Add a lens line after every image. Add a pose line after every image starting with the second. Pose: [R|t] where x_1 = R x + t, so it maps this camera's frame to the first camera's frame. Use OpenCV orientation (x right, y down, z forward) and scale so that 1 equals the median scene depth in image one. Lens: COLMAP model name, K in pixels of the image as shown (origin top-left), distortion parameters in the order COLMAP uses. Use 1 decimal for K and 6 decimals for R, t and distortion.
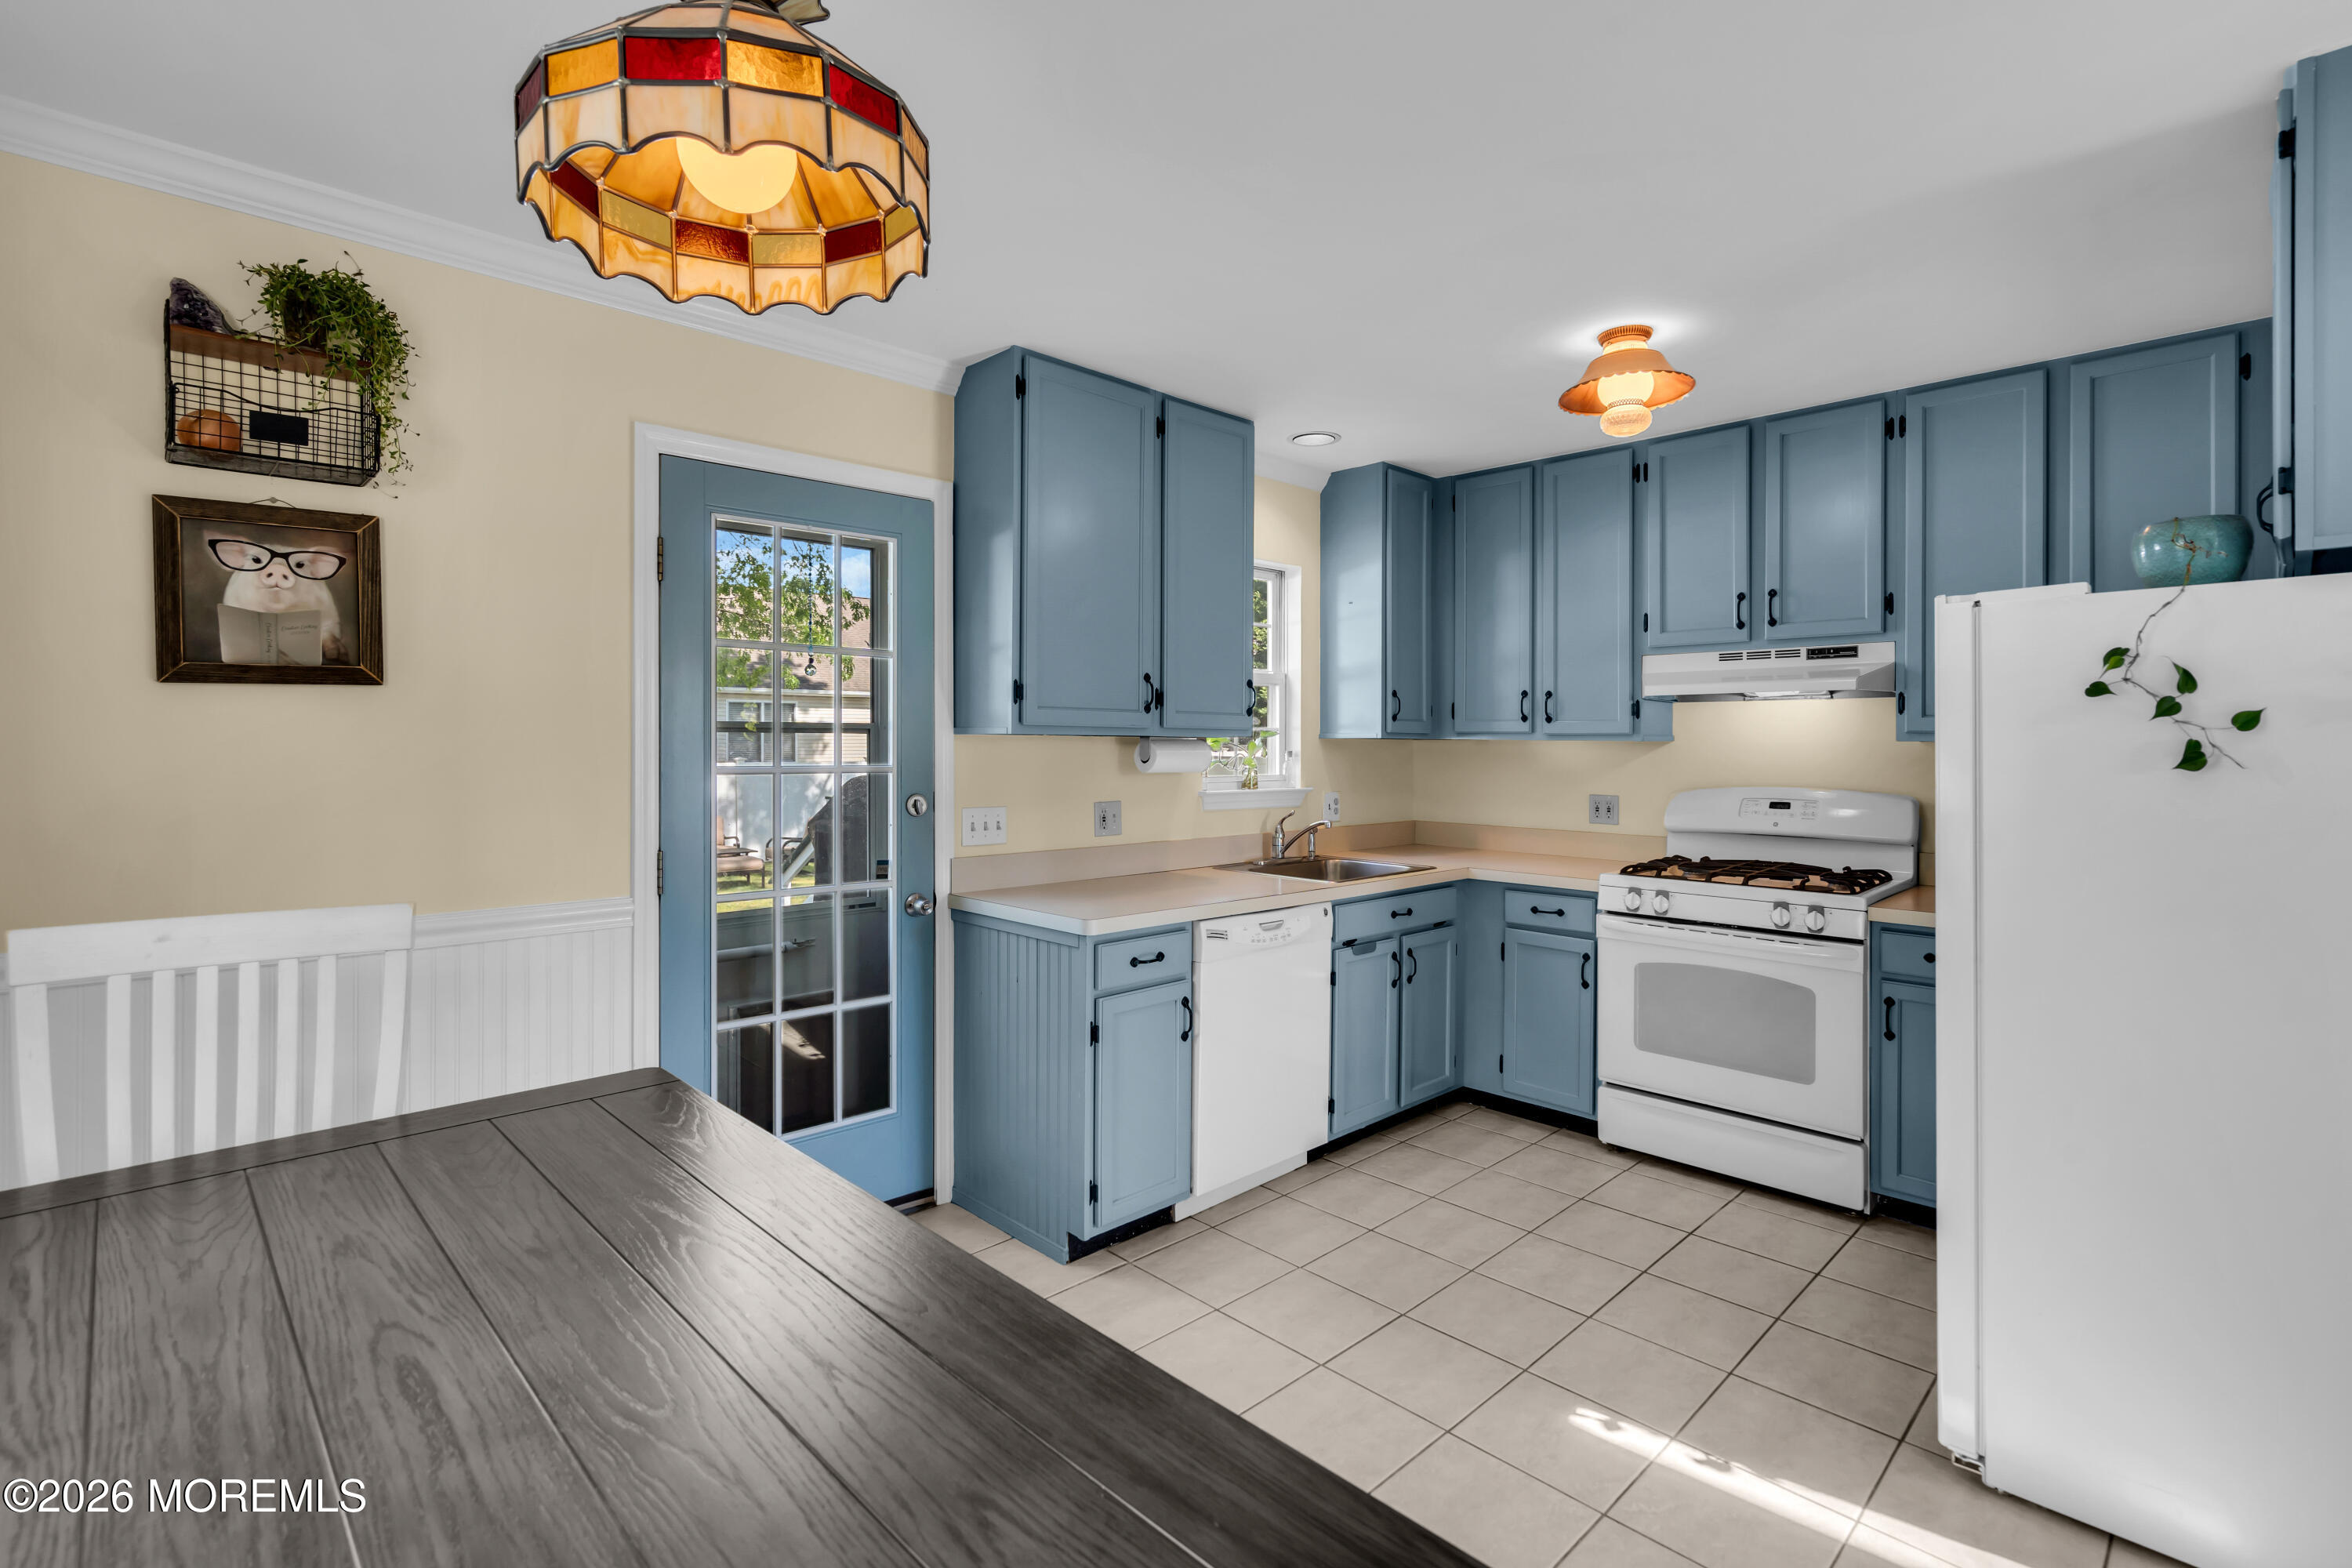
lens RADIAL K [[1084.1, 0, 1174.8], [0, 1084.1, 760.2], [0, 0, 1]] dist [-0.005103, -0.000512]
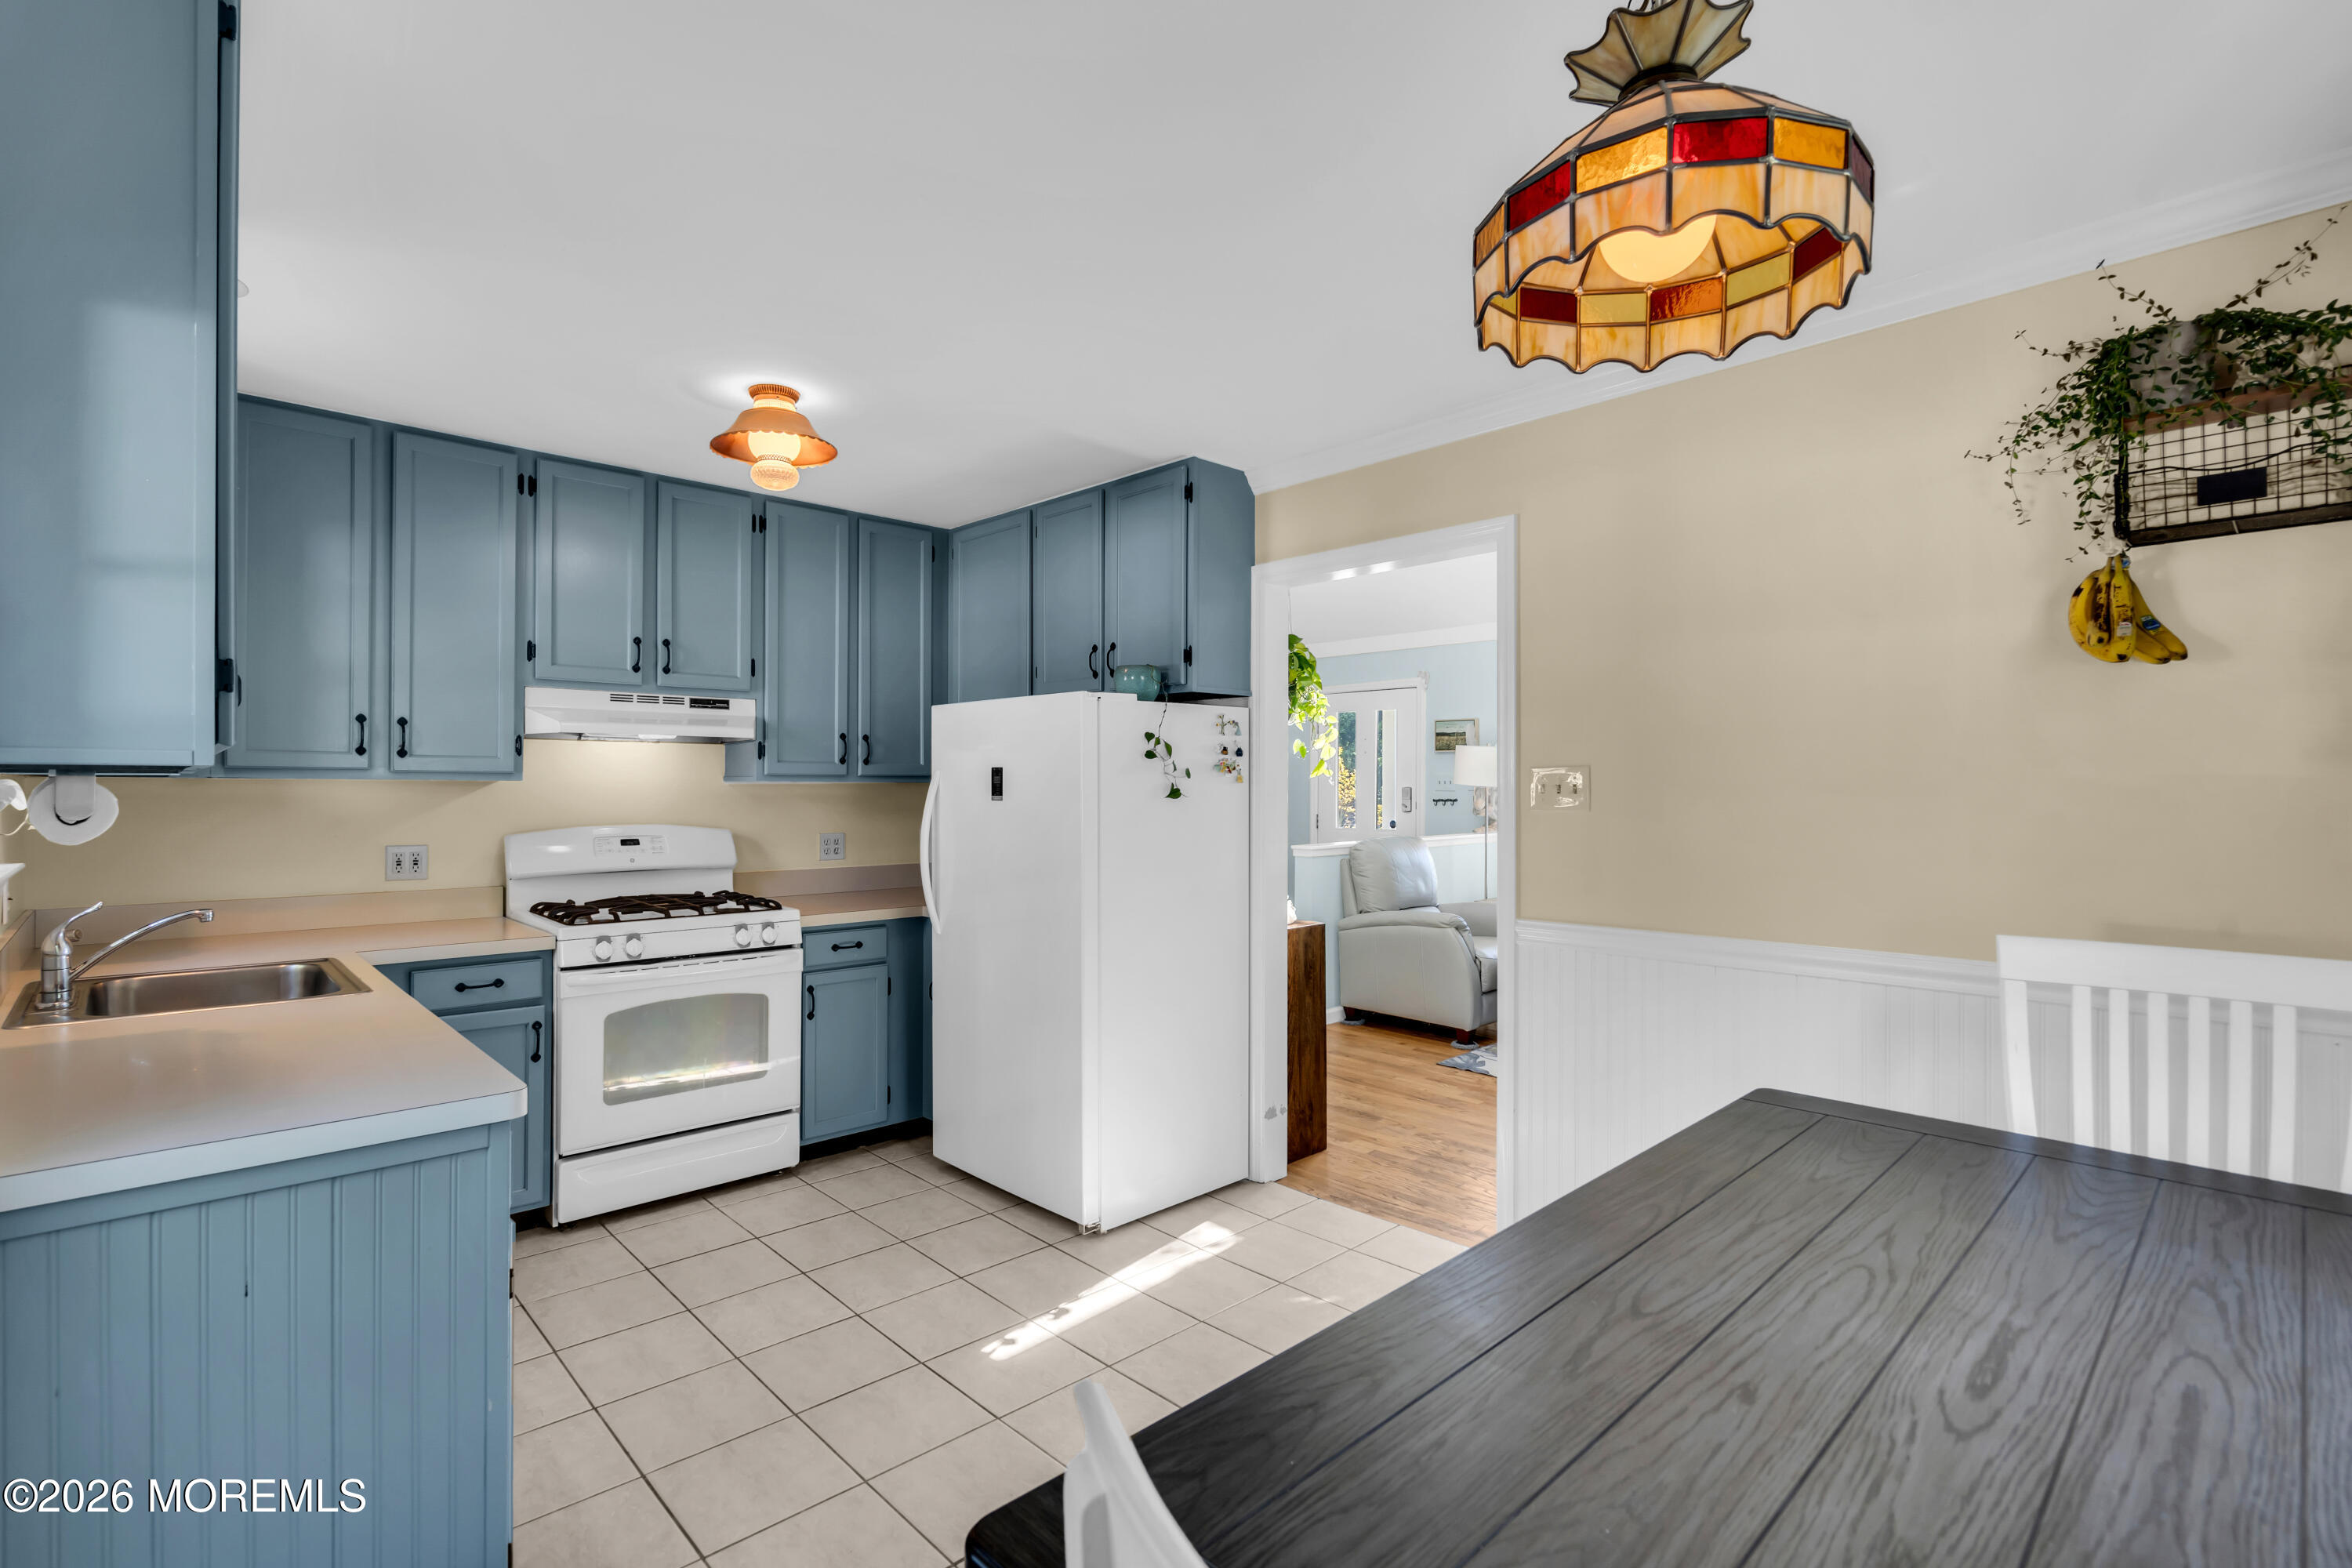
lens RADIAL K [[1070.7, 0, 1148.5], [0, 1070.7, 797.0], [0, 0, 1]] dist [-0.003797, 0.000592]
pose [[0.027386, -0.013617, 0.999532, -0.502664], [0.013566, 0.999820, 0.013250, -0.009721], [-0.999533, 0.013197, 0.027566, 0.505571]]
